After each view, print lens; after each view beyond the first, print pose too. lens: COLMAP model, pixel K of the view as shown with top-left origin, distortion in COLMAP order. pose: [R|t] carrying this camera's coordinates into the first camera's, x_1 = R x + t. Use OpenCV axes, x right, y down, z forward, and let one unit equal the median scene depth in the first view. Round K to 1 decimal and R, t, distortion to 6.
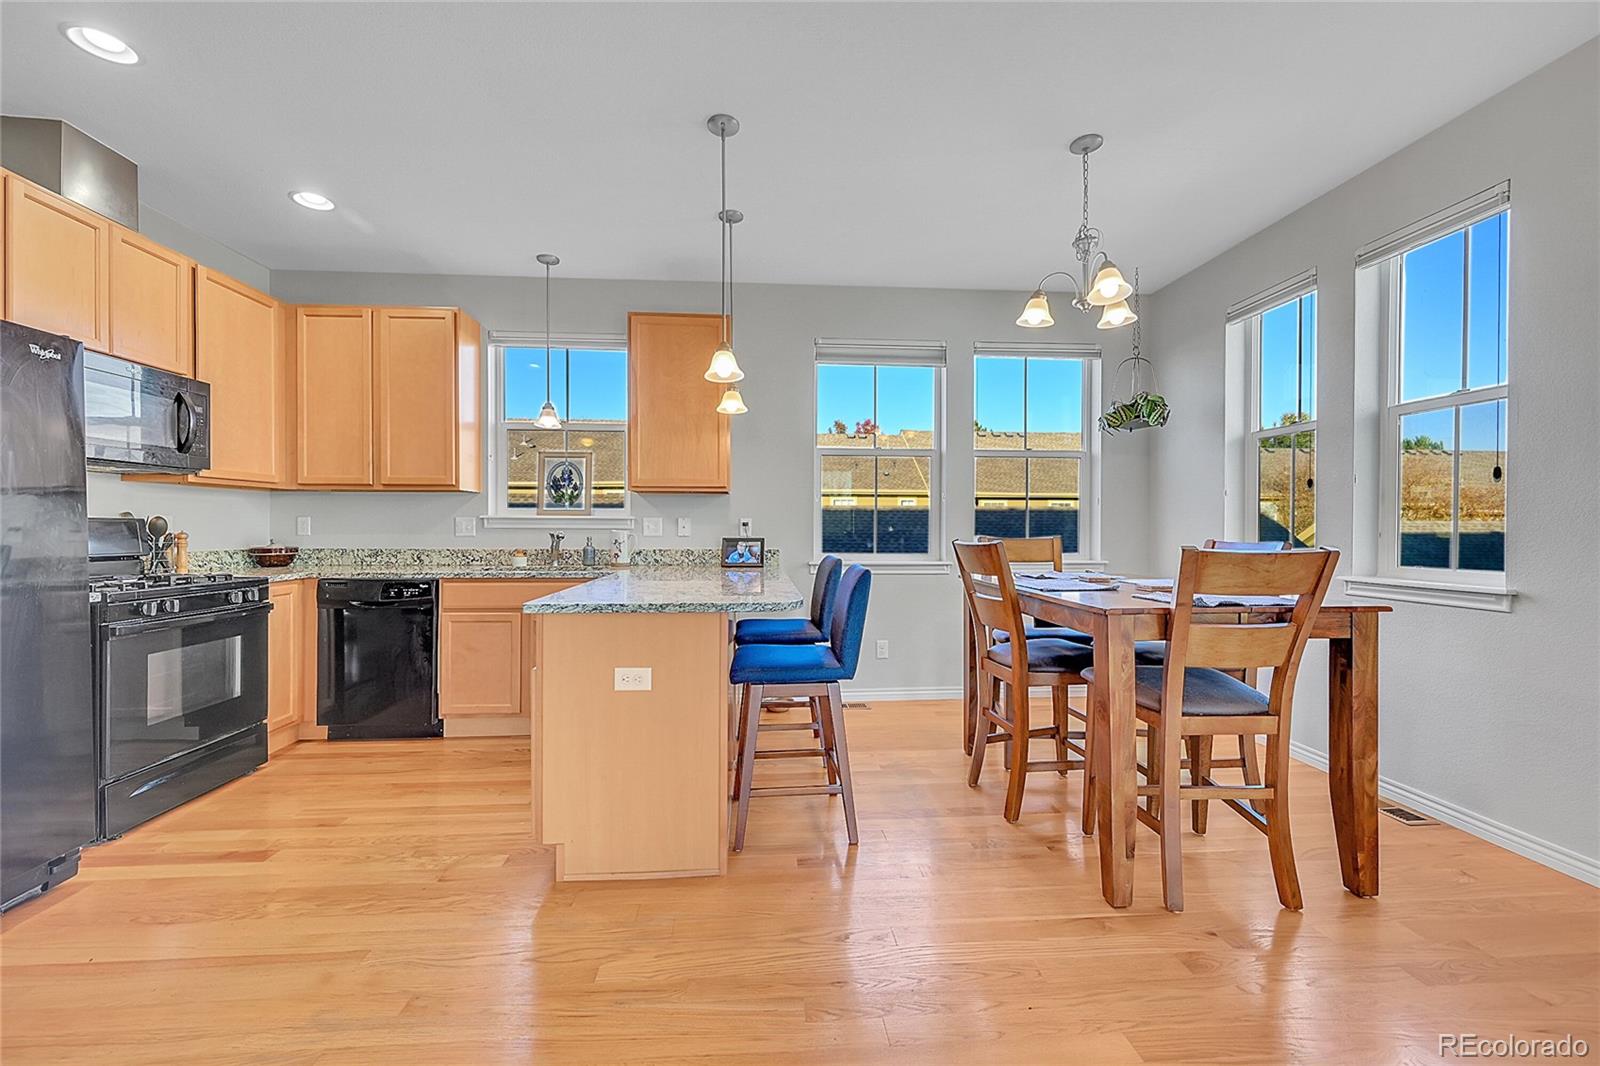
lens RADIAL K [[626.1, 0, 790.8], [0, 626.1, 530.1], [0, 0, 1]] dist [-0.000305, 0.000281]
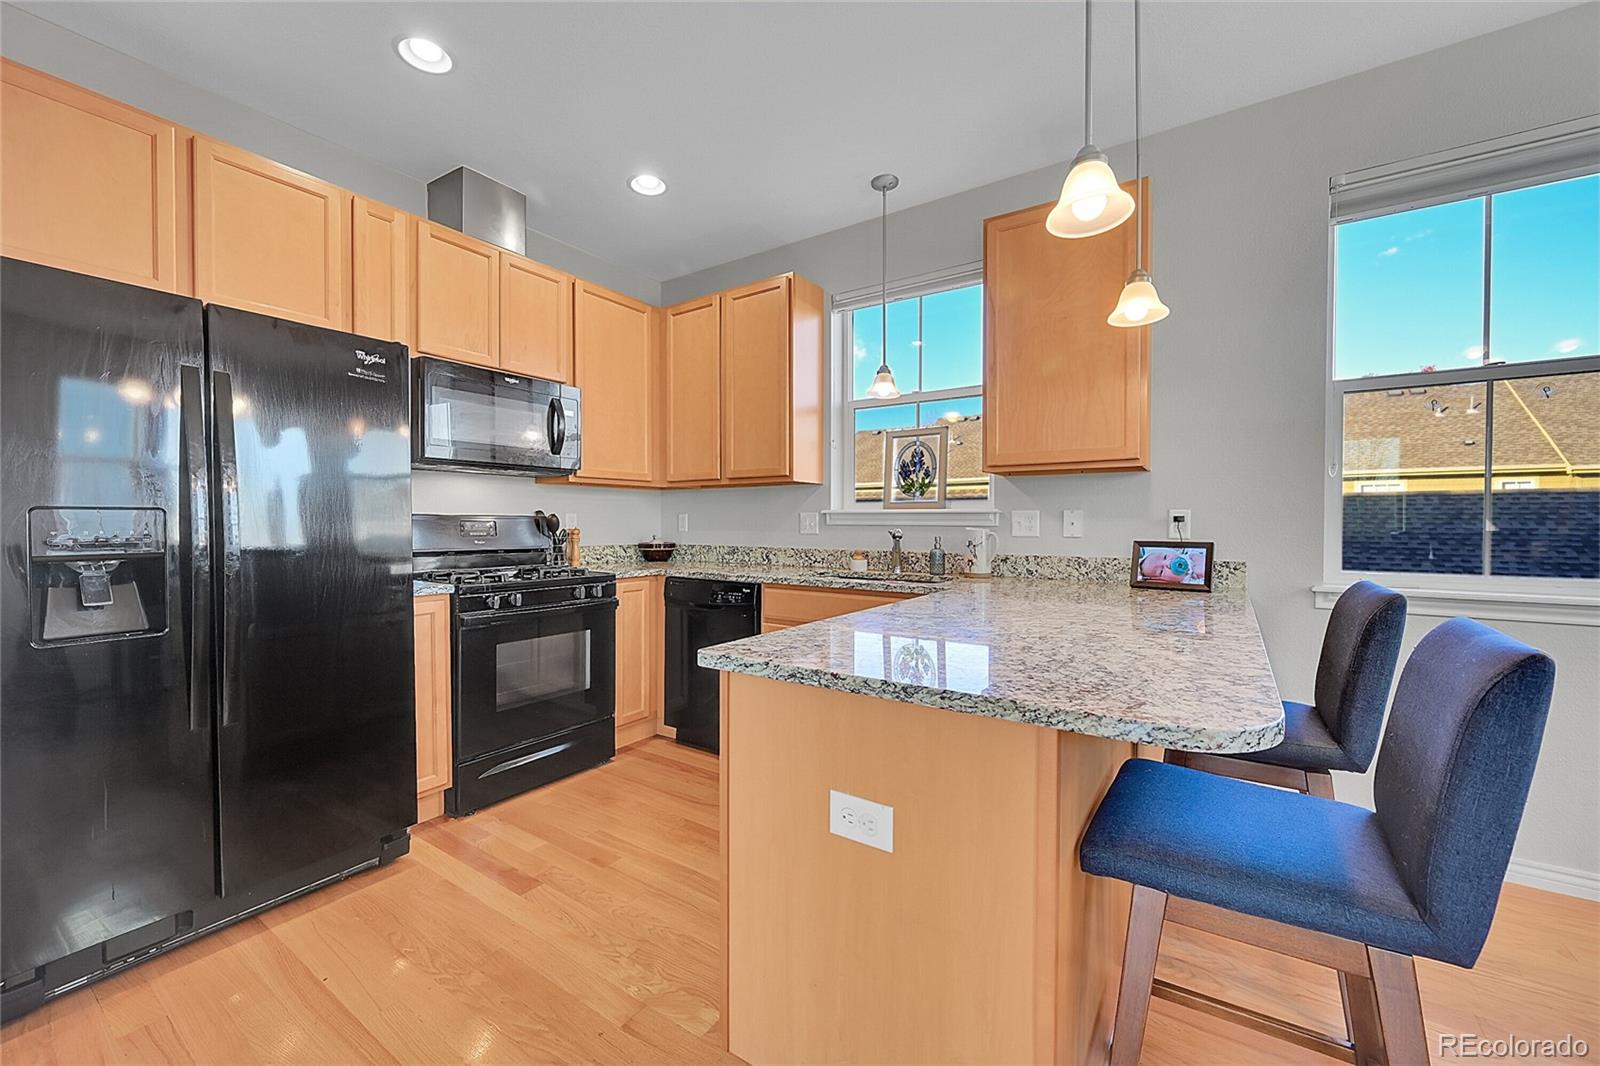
lens RADIAL K [[626.1, 0, 796.3], [0, 626.1, 529.6], [0, 0, 1]] dist [-0.000305, 0.000281]
pose [[0.787466, 0.005982, -0.616329, 0.012508], [-0.003238, 0.999979, 0.005568, -0.001689], [0.616350, -0.002389, 0.787469, 0.345178]]
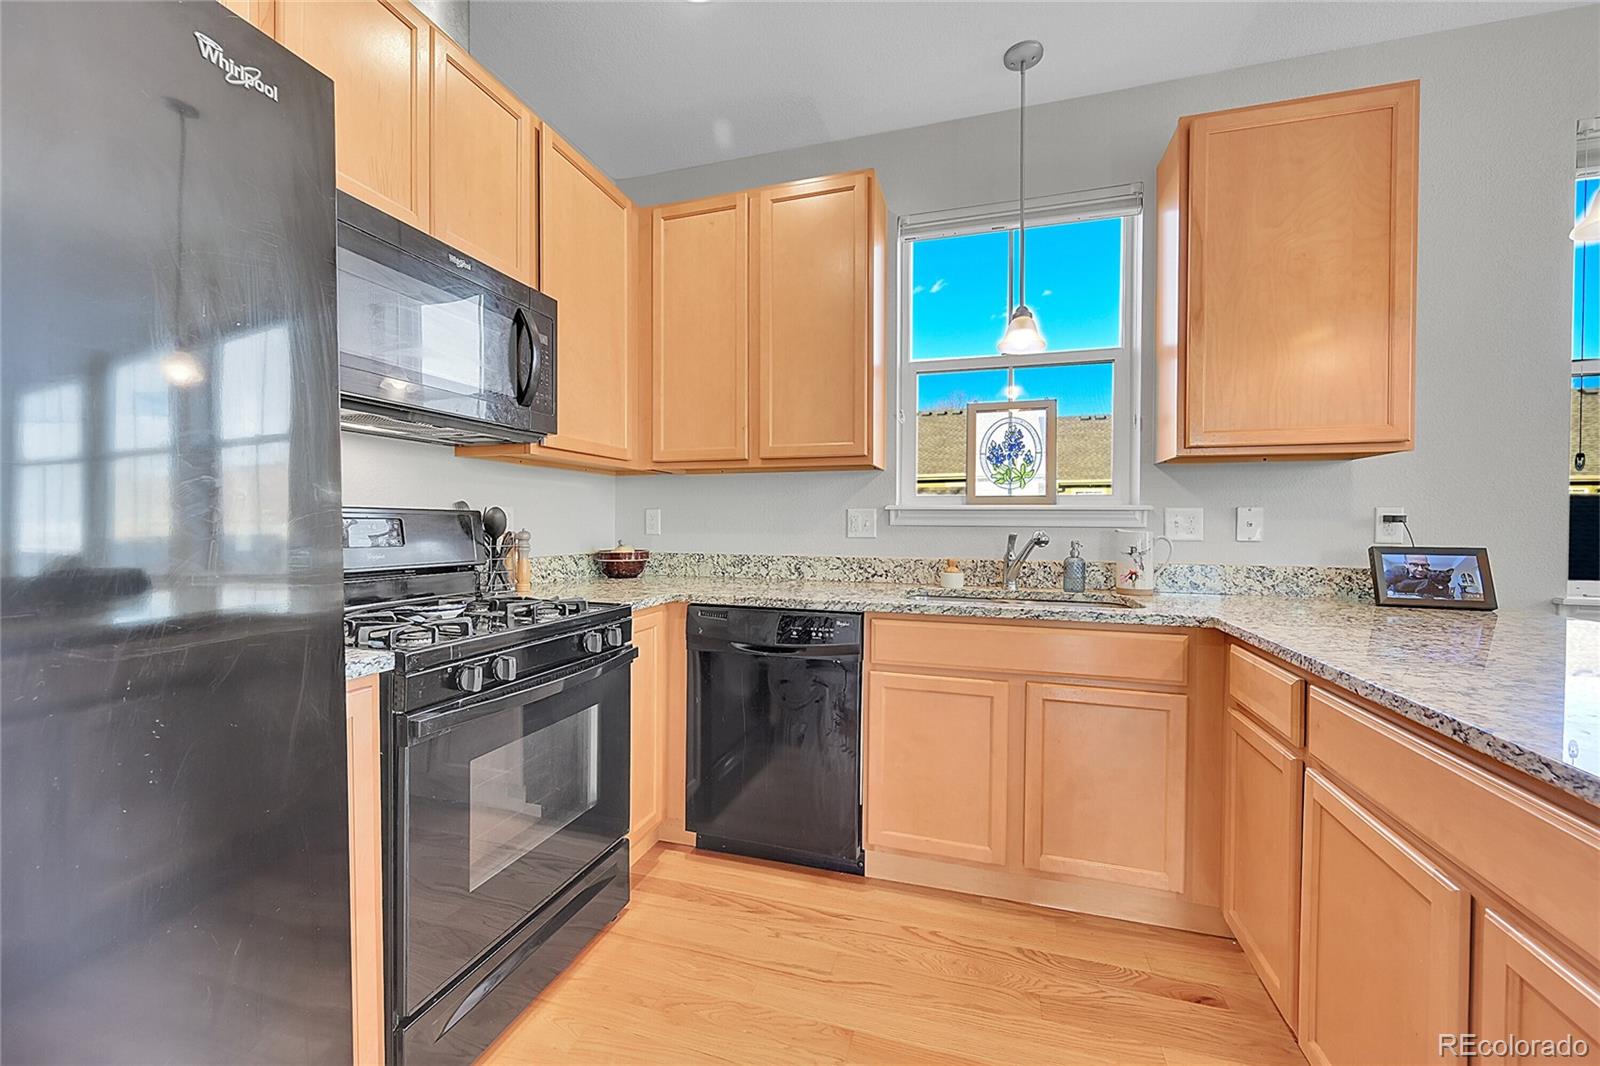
lens RADIAL K [[626.1, 0, 794.4], [0, 626.1, 530.2], [0, 0, 1]] dist [-0.000305, 0.000281]
pose [[0.932485, 0.005909, -0.361159, -0.411938], [-0.003921, 0.999973, 0.006237, -0.002282], [0.361187, -0.004400, 0.932483, 0.429904]]
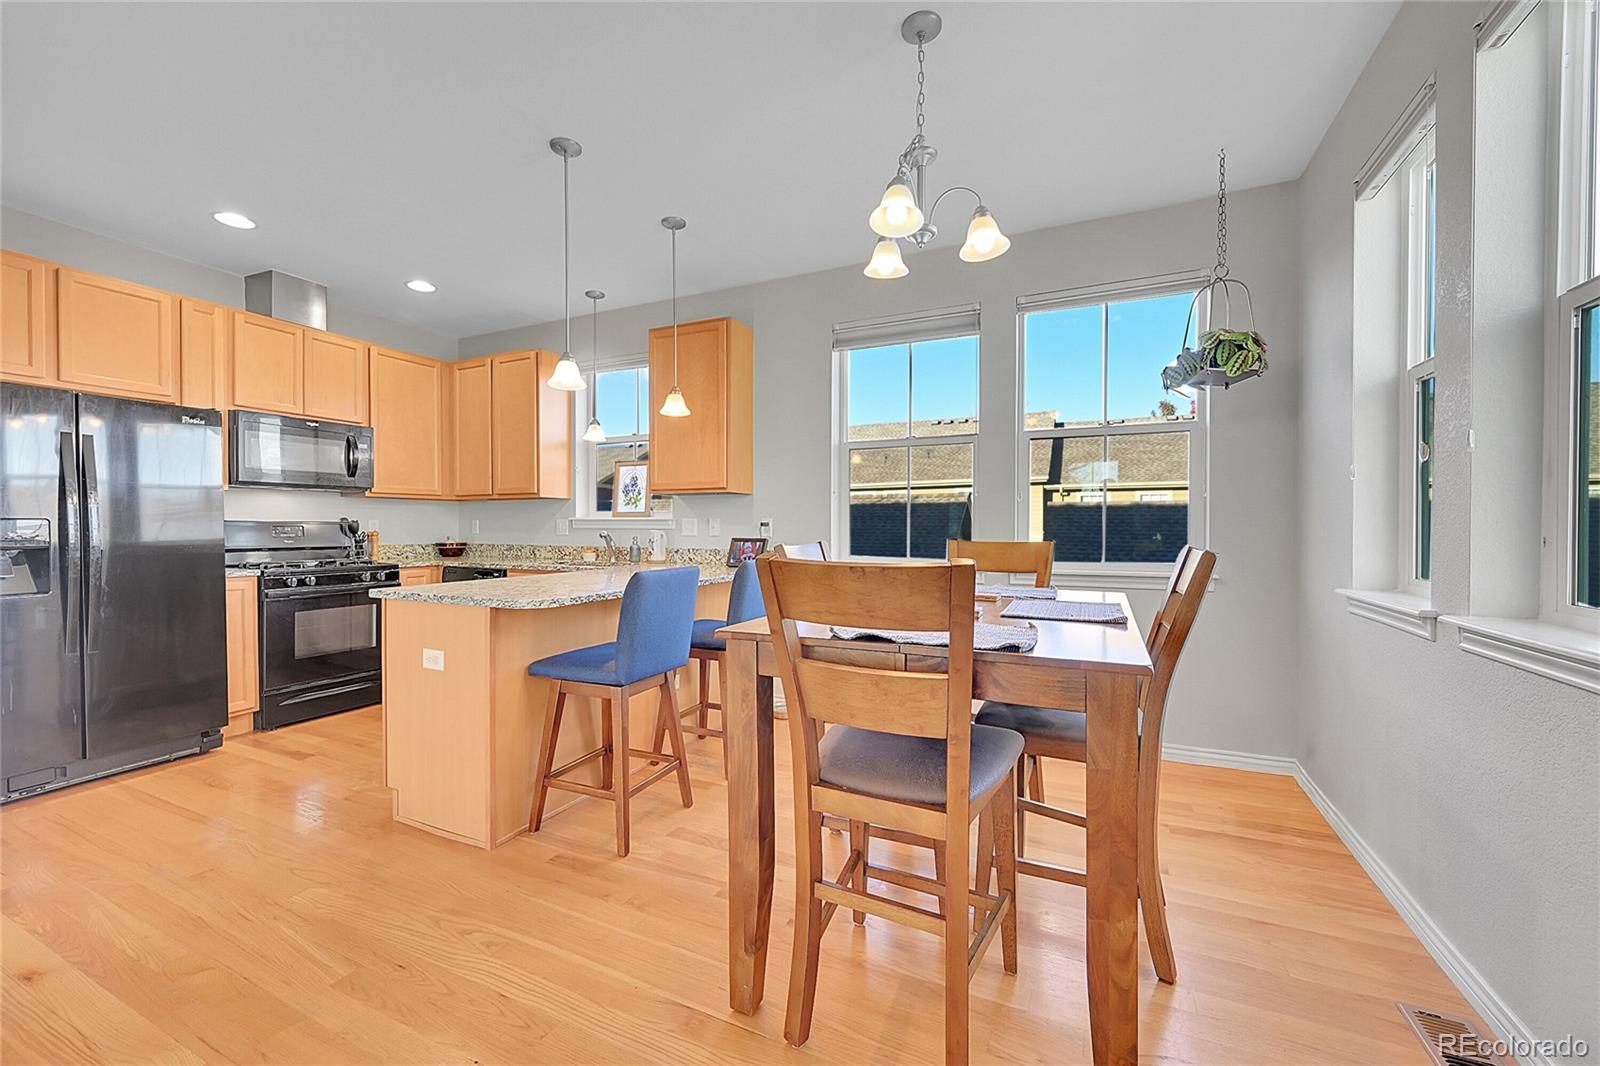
lens RADIAL K [[626.1, 0, 794.4], [0, 626.1, 530.8], [0, 0, 1]] dist [-0.000305, 0.000281]
pose [[0.871950, 0.002724, -0.489588, 0.545918], [-0.001932, 0.999996, 0.002123, -0.002122], [0.489592, -0.000905, 0.871951, 0.195627]]
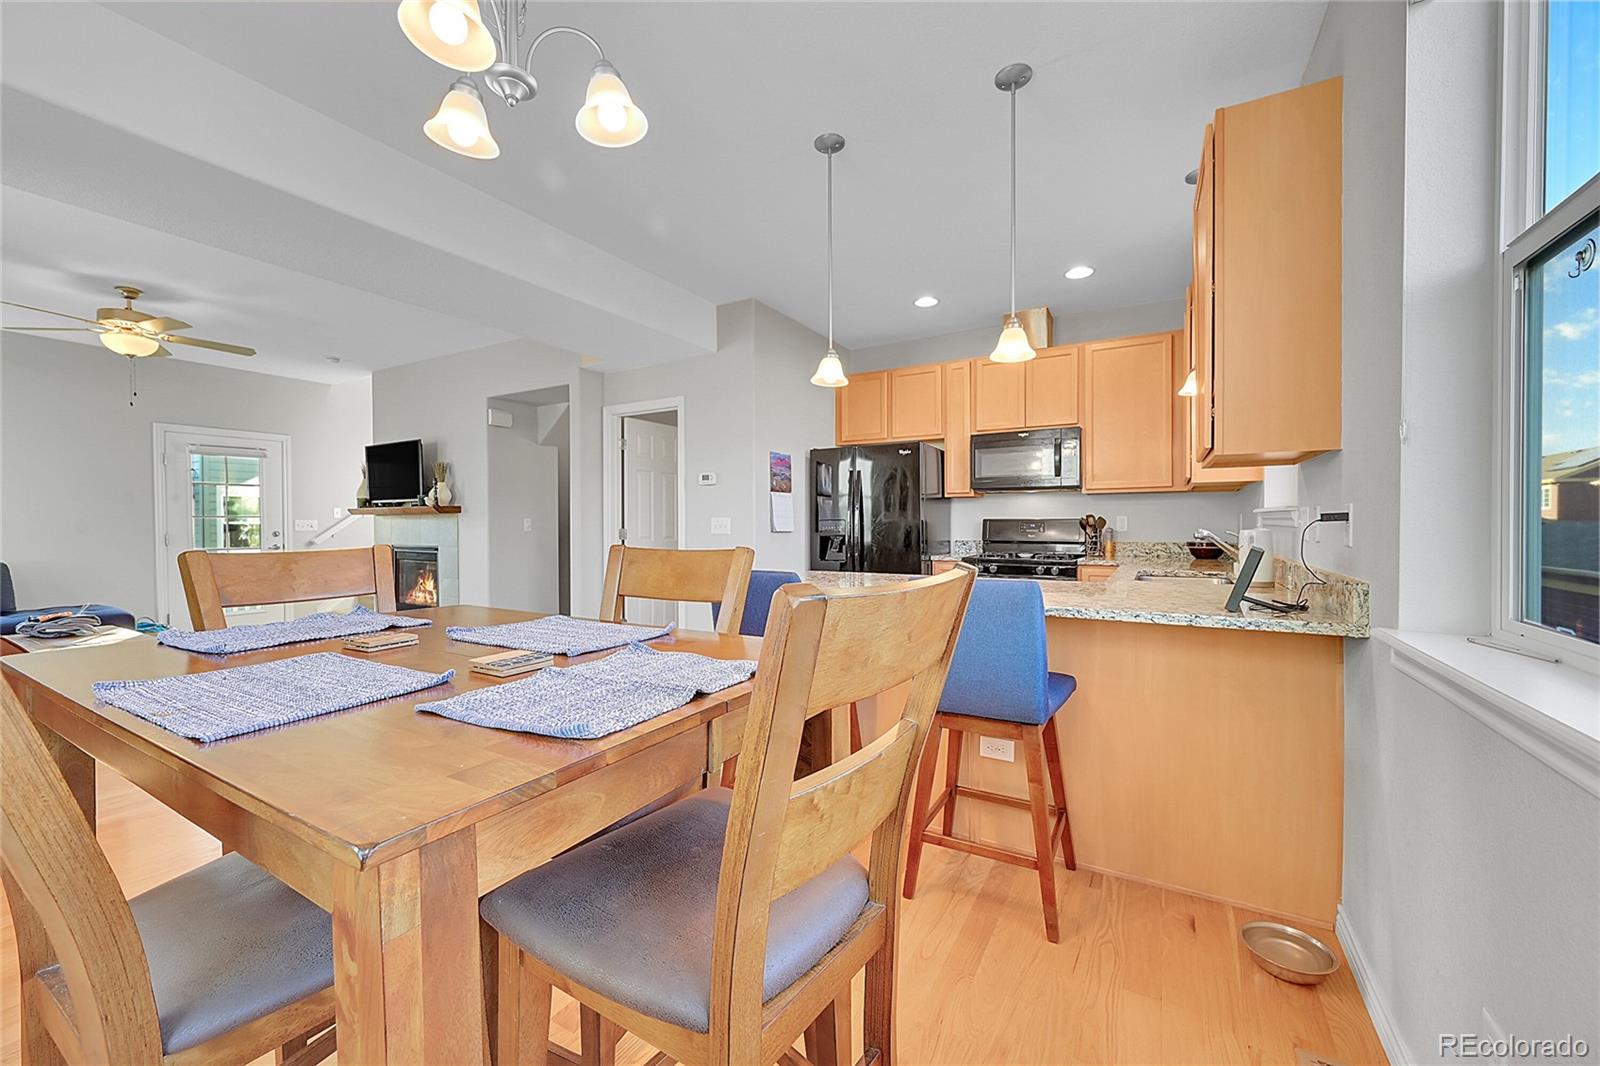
lens RADIAL K [[626.1, 0, 785.0], [0, 626.1, 528.0], [0, 0, 1]] dist [-0.000305, 0.000281]
pose [[-0.572933, 0.011314, -0.819524, 0.596833], [0.000636, 0.999911, 0.013360, -0.014602], [0.819602, 0.007133, -0.572889, 1.130282]]
